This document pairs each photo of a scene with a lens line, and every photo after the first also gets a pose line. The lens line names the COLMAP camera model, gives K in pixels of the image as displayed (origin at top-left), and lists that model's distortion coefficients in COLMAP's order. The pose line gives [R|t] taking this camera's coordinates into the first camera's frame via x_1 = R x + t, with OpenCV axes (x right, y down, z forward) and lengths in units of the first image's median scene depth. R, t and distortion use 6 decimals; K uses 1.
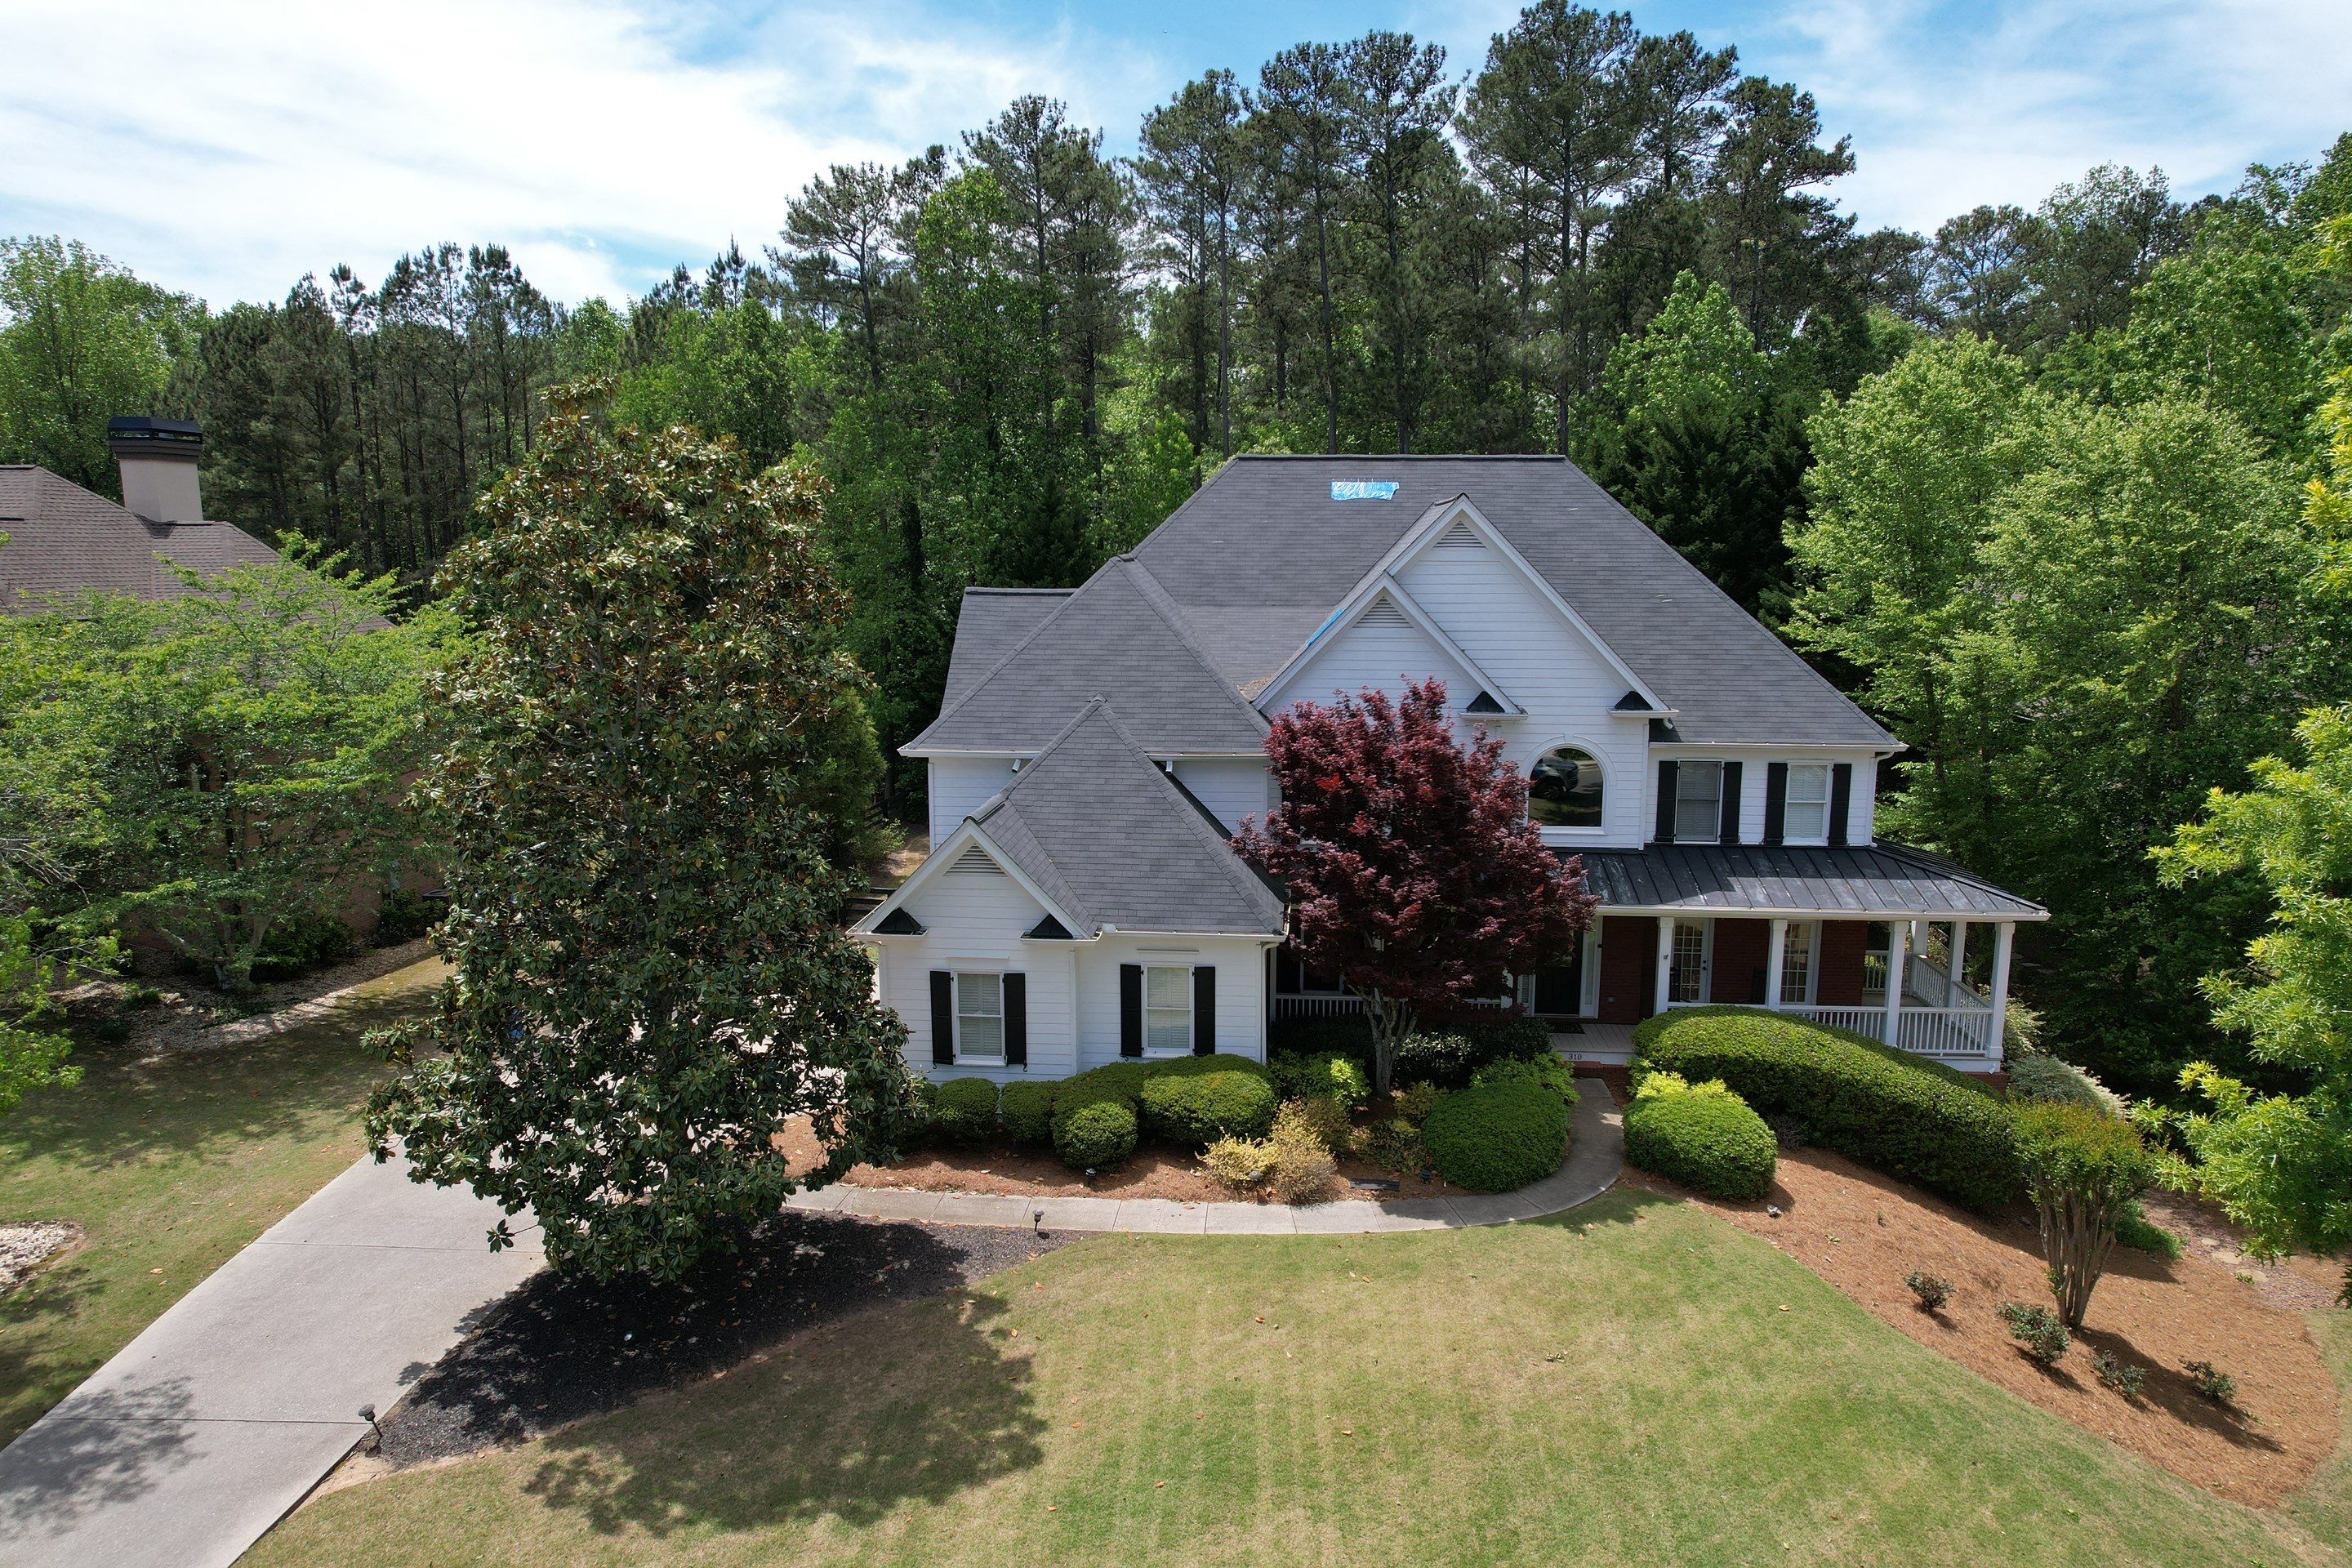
lens RADIAL K [[1503.0, 0, 1175.1], [0, 1503.0, 802.0], [0, 0, 1]] dist [-0.050081, 0.018364]
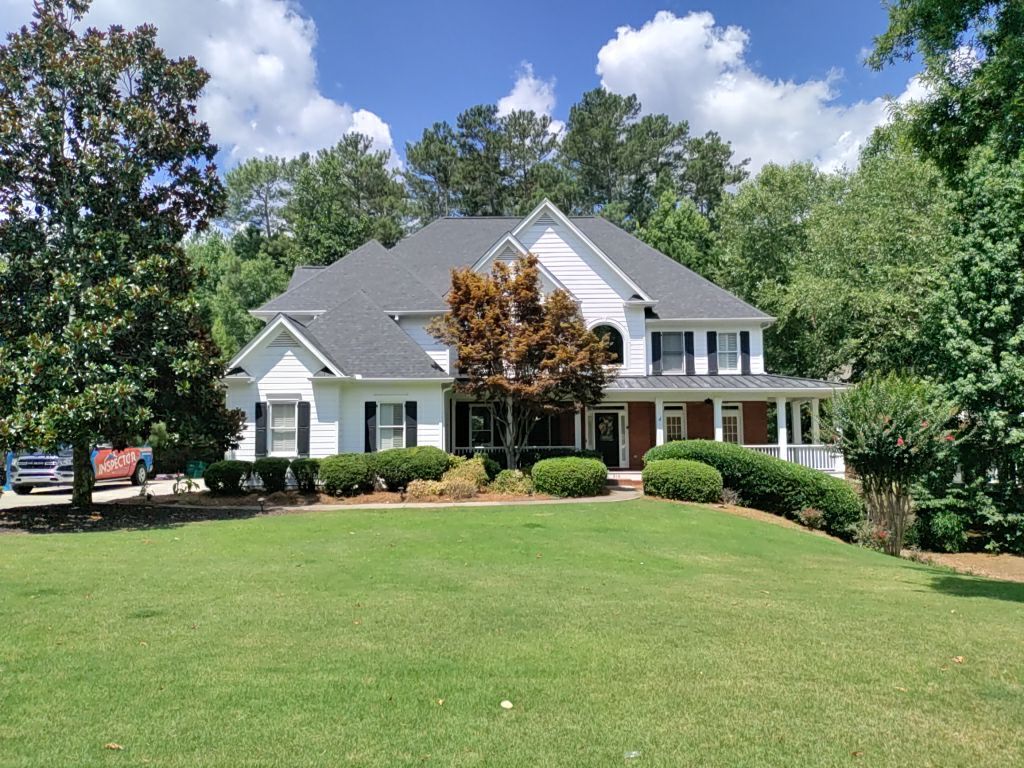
lens RADIAL K [[755.8, 0, 508.7], [0, 755.8, 388.0], [0, 0, 1]] dist [0.106008, -0.154723]
pose [[0.996184, -0.002434, 0.087245, 0.052742], [0.023645, 0.969755, -0.242933, 0.292905], [-0.084015, 0.244069, 0.966112, 0.076690]]
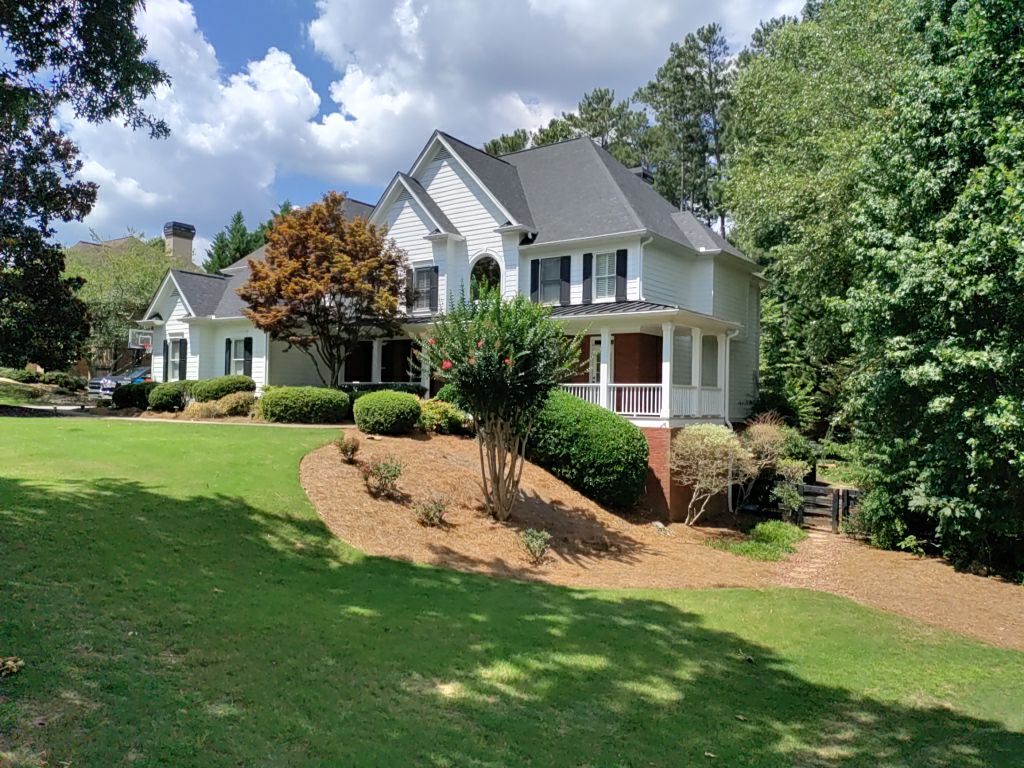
lens RADIAL K [[755.8, 0, 508.7], [0, 755.8, 388.0], [0, 0, 1]] dist [0.106008, -0.154723]
pose [[0.839137, 0.010854, -0.543812, 0.825489], [-0.121127, 0.978424, -0.167377, 0.285867], [0.530262, 0.206322, 0.822346, 0.291530]]
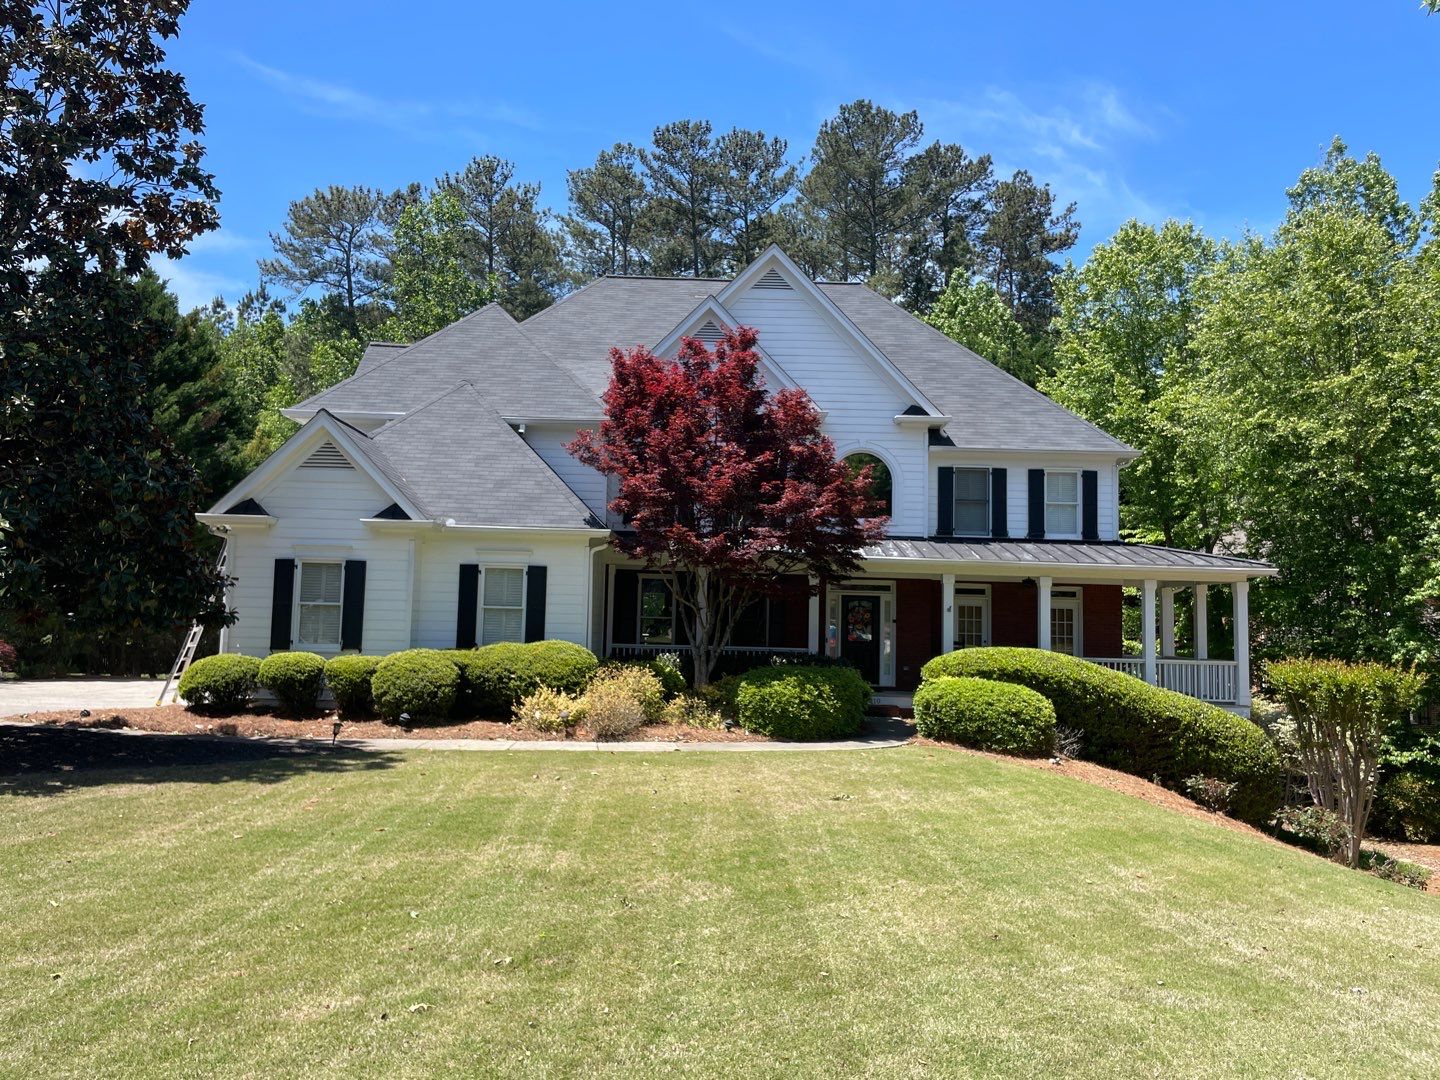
lens RADIAL K [[1091.8, 0, 717.3], [0, 1091.8, 546.5], [0, 0, 1]] dist [0.109145, -0.163113]
pose [[0.995357, 0.032198, 0.090703, 0.070682], [-0.008967, 0.969309, -0.245681, 0.265357], [-0.095830, 0.243727, 0.965098, 0.185261]]
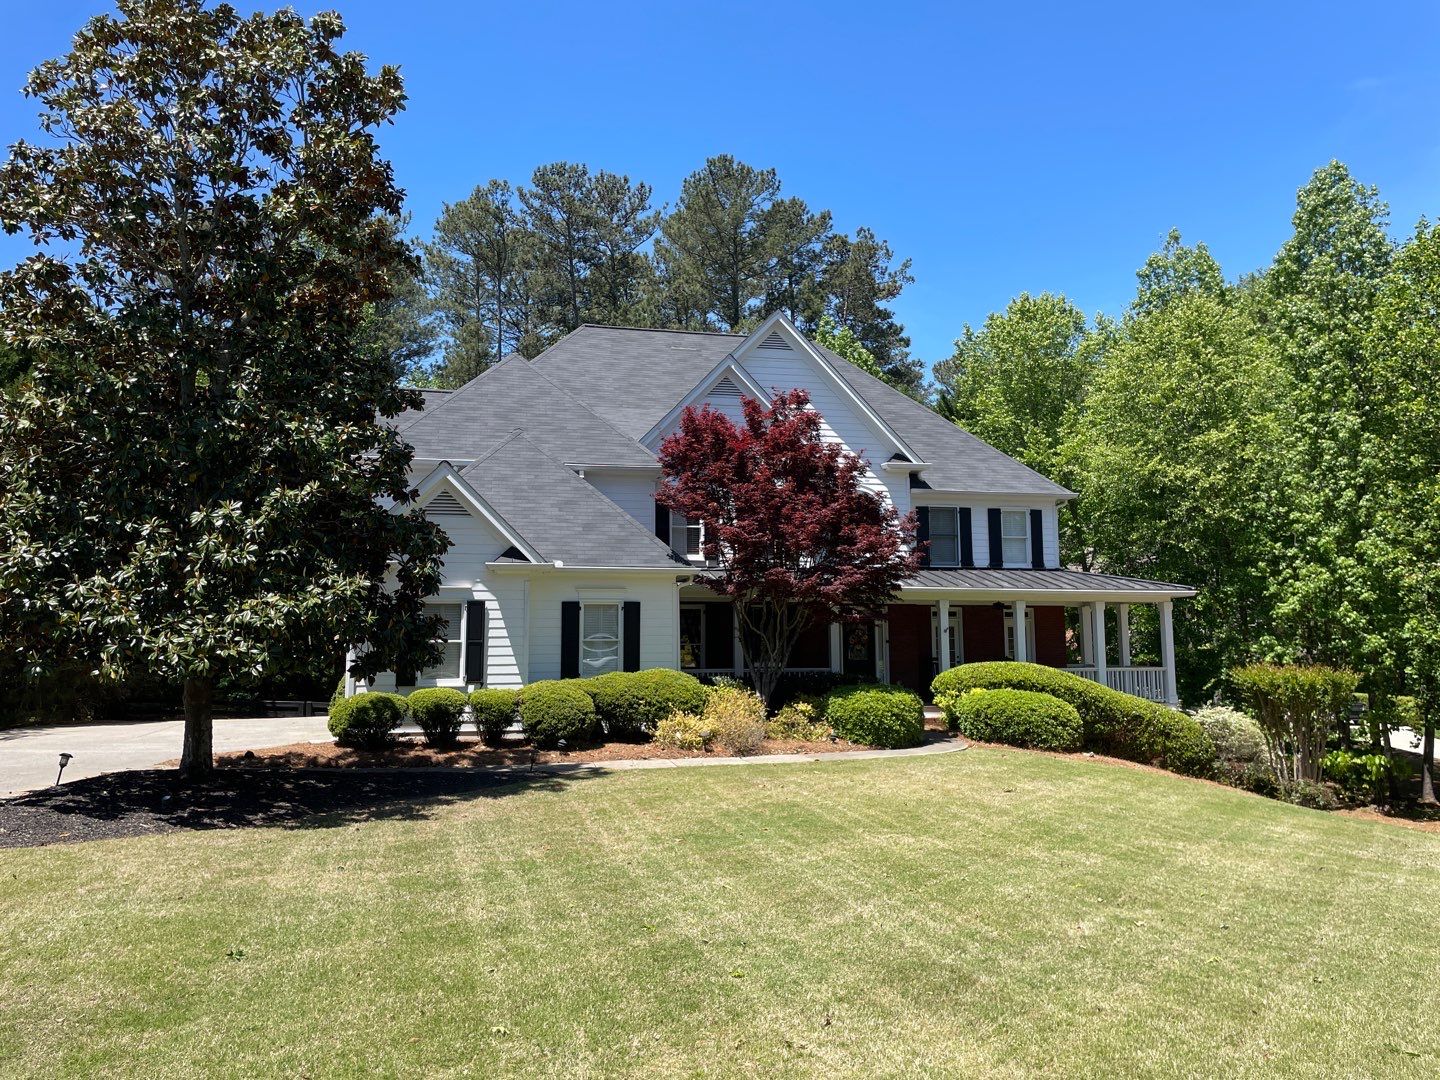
lens RADIAL K [[1086.1, 0, 720.0], [0, 1086.1, 540.0], [0, 0, 1]] dist [0.101443, -0.163962]
pose [[0.952743, 0.026157, 0.302650, -0.164767], [0.056481, 0.963661, -0.261088, 0.269182], [-0.298482, 0.265844, 0.916644, 0.136118]]
